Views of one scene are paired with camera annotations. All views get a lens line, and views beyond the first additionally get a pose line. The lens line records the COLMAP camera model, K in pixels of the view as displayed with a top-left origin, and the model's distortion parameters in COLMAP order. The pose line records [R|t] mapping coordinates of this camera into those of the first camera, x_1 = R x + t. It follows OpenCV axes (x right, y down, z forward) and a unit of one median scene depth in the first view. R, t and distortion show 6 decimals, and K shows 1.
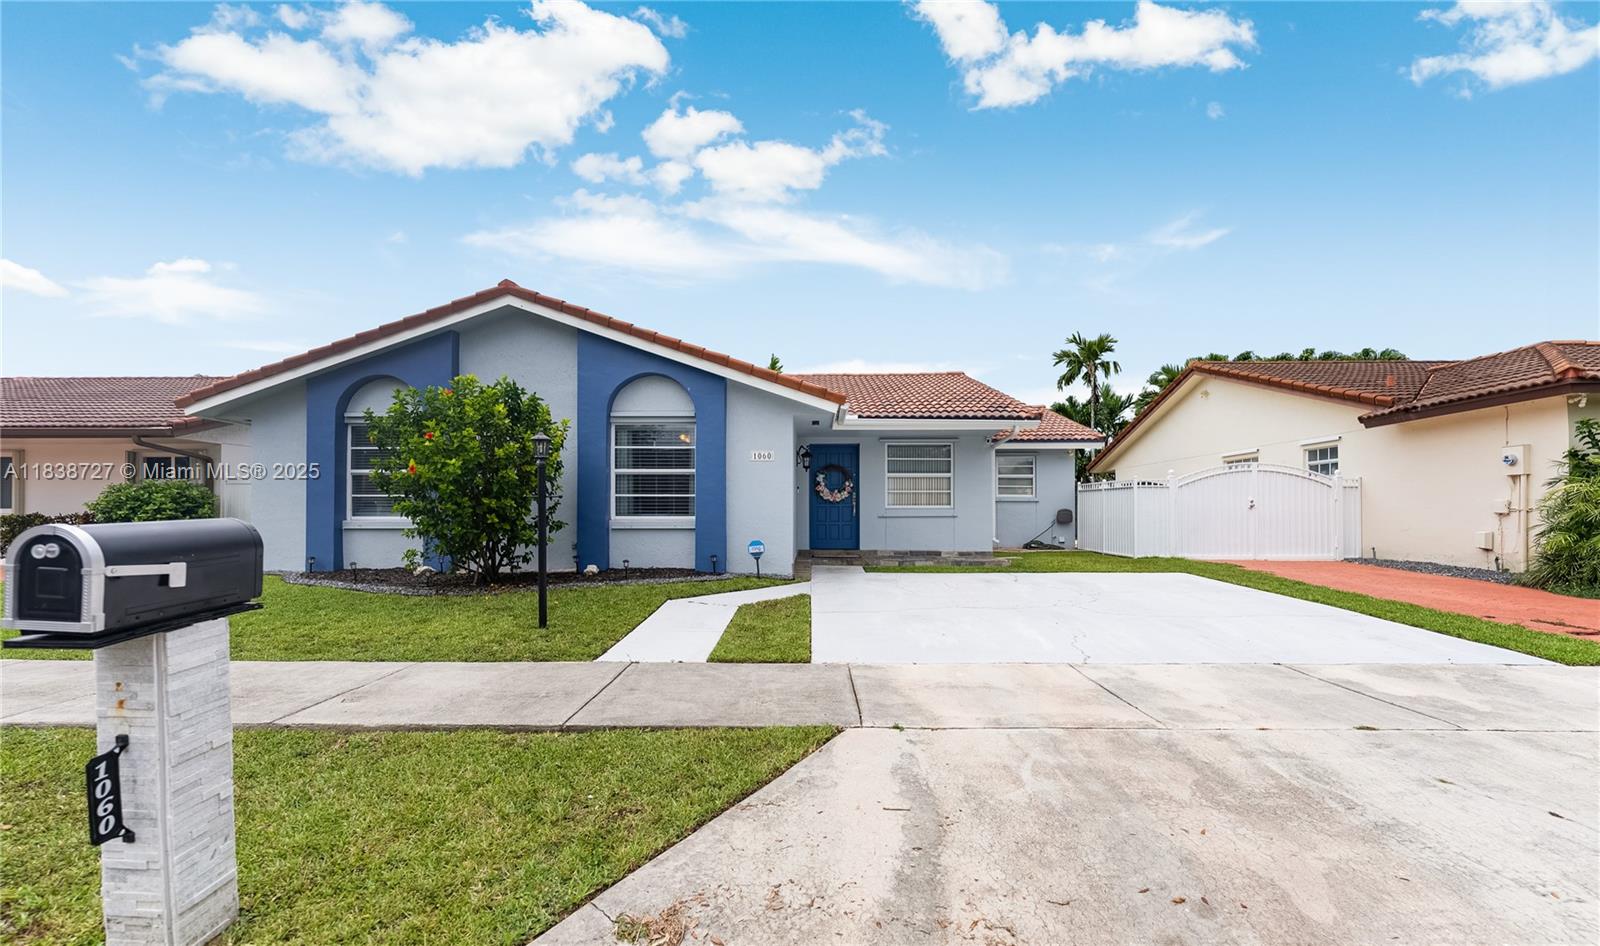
lens RADIAL K [[651.9, 0, 795.8], [0, 651.9, 506.8], [0, 0, 1]] dist [-0.001916, -0.000340]
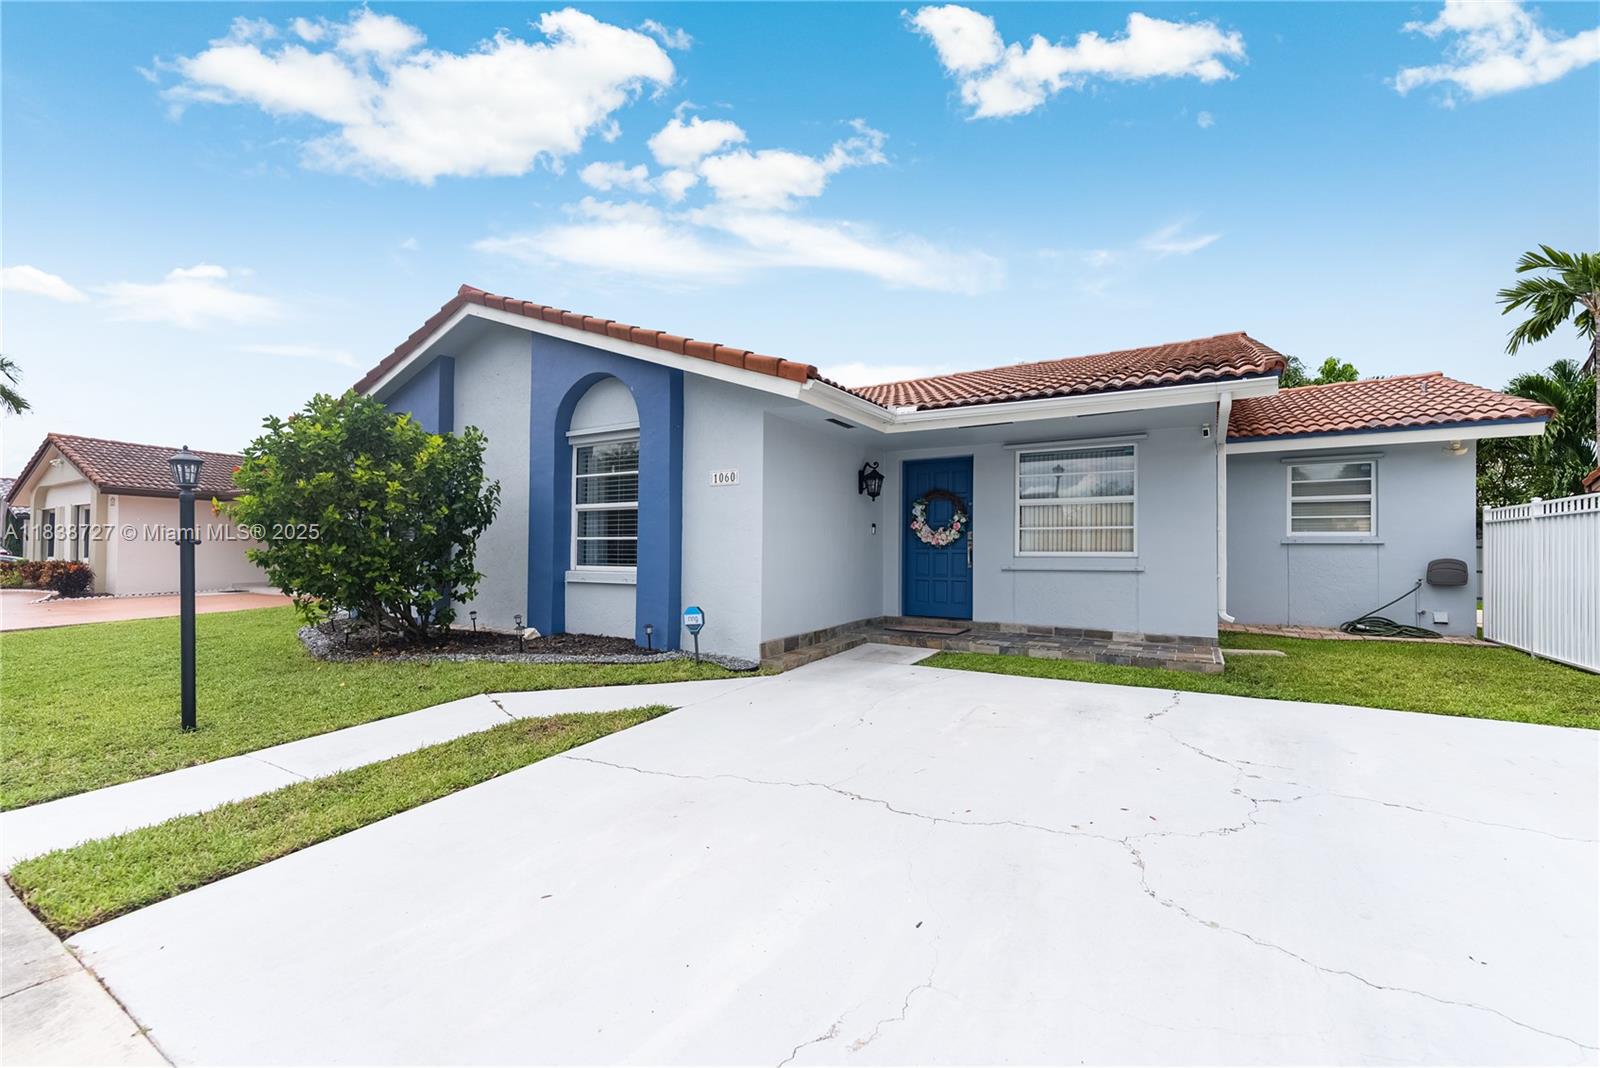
lens RADIAL K [[652.7, 0, 800.7], [0, 652.7, 538.4], [0, 0, 1]] dist [0.001096, -0.000139]
pose [[0.870915, -0.007208, -0.491381, 0.336315], [-0.000737, 0.999872, -0.015971, -0.005661], [0.491434, 0.014272, 0.870798, 0.455094]]
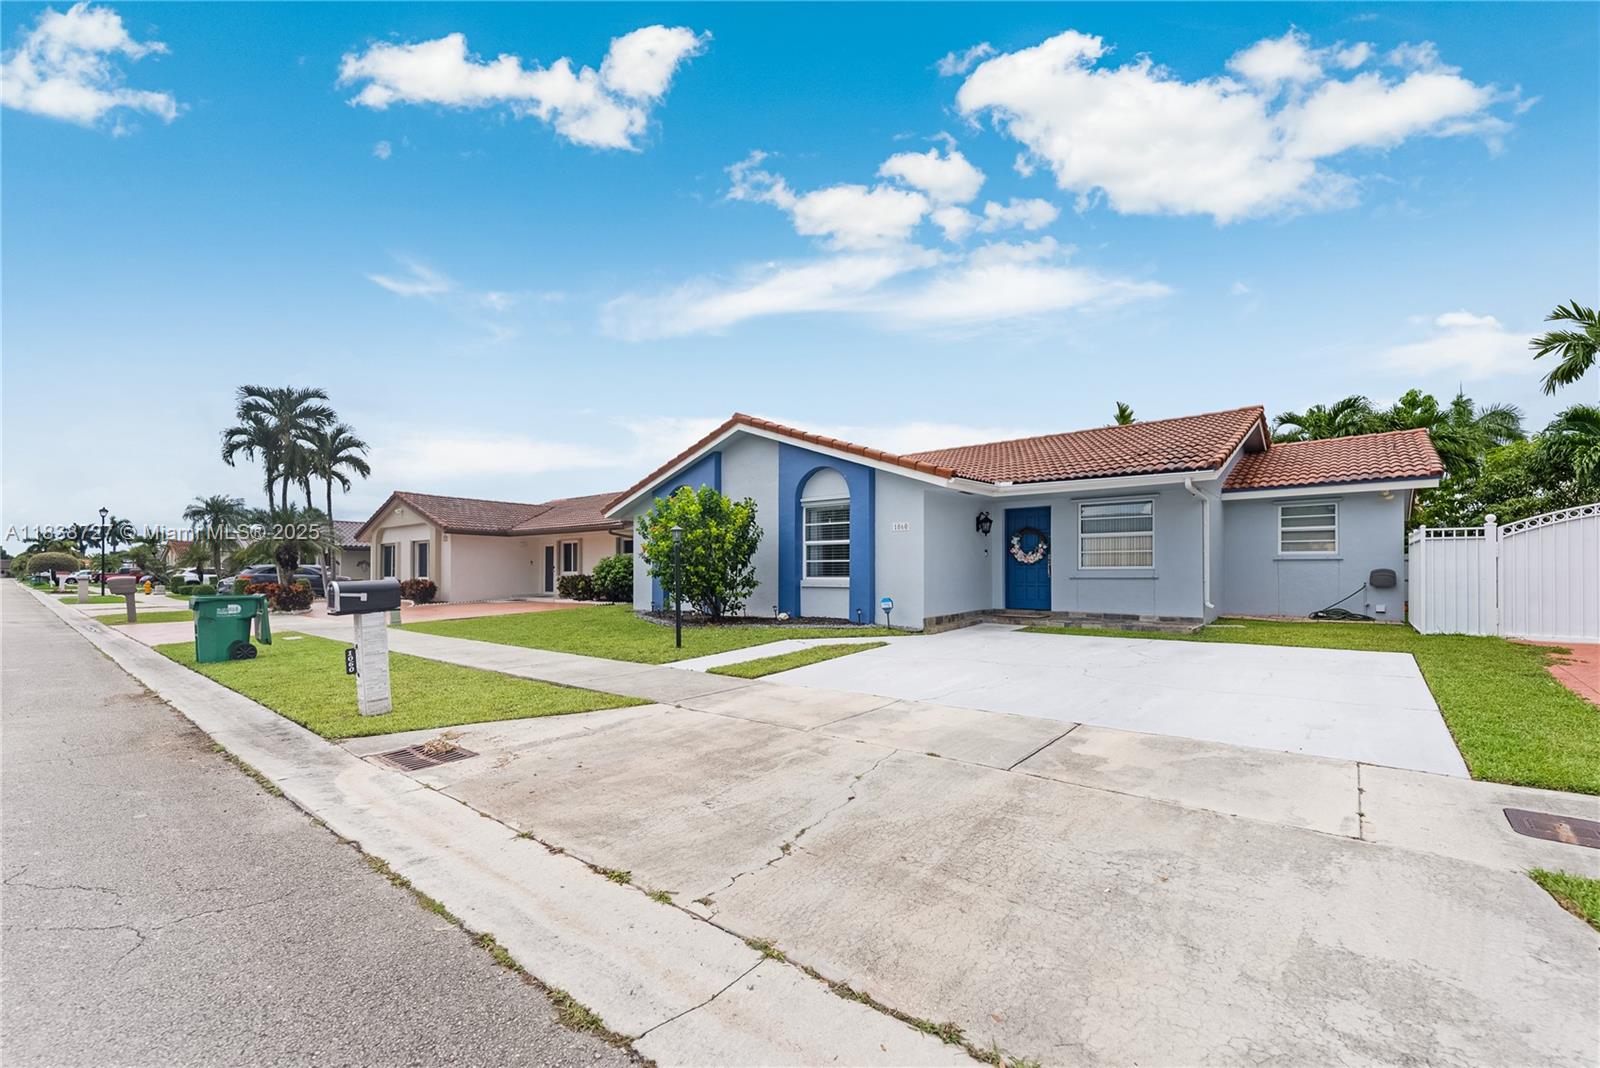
lens RADIAL K [[656.5, 0, 803.4], [0, 656.5, 555.7], [0, 0, 1]] dist [0.000111, -0.000343]
pose [[0.786806, -0.017443, -0.616953, 0.536814], [0.008051, 0.999806, -0.018001, -0.005200], [0.617148, 0.009196, 0.786794, -0.047026]]
